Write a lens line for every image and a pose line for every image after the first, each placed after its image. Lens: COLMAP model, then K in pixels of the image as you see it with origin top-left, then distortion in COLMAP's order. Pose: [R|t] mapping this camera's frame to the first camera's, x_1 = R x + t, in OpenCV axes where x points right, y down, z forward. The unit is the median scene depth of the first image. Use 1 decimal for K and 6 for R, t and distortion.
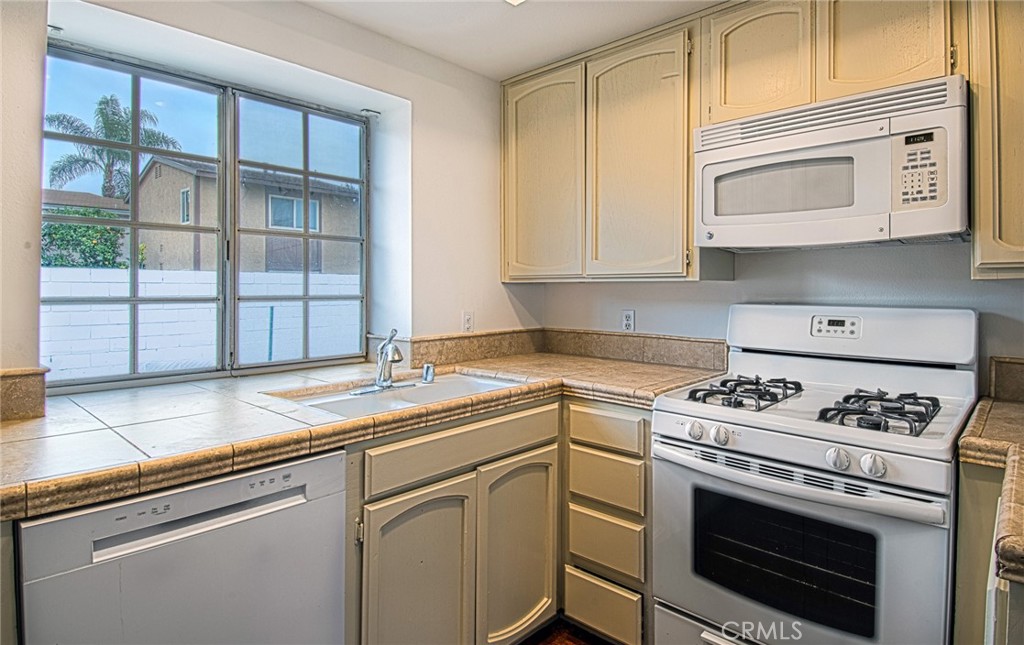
lens RADIAL K [[540.1, 0, 513.1], [0, 540.1, 293.4], [0, 0, 1]] dist [0.000713, -0.001120]
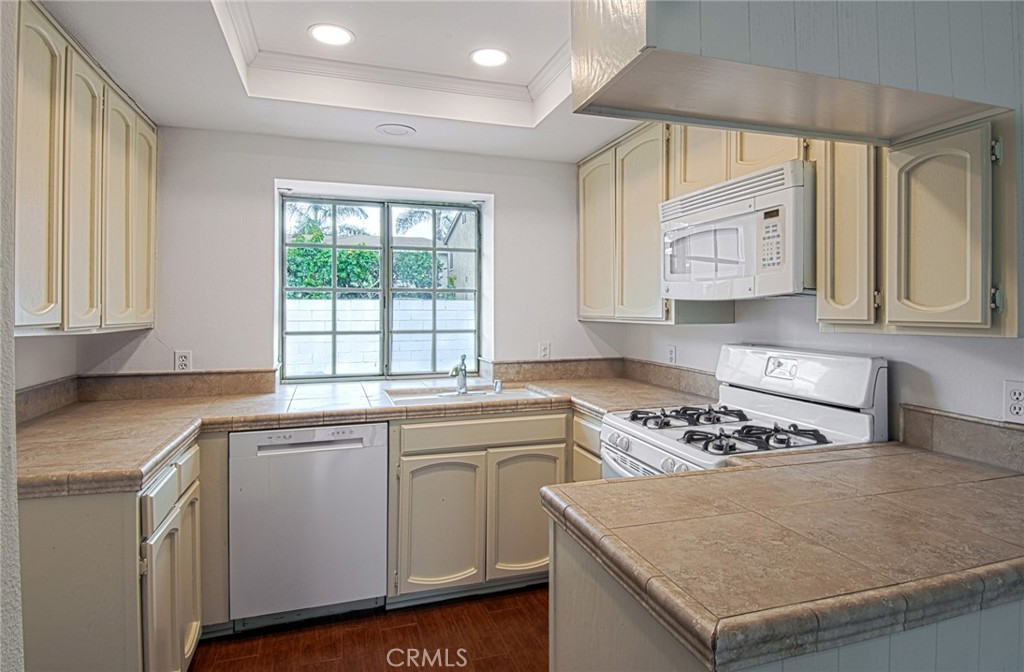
lens RADIAL K [[585.4, 0, 572.3], [0, 585.4, 313.2], [0, 0, 1]] dist [0.031524, 0.000405]
pose [[0.883299, 0.006016, -0.468771, 0.810874], [-0.003967, 0.999978, 0.005358, -0.059603], [0.468793, -0.002873, 0.883303, -0.301388]]
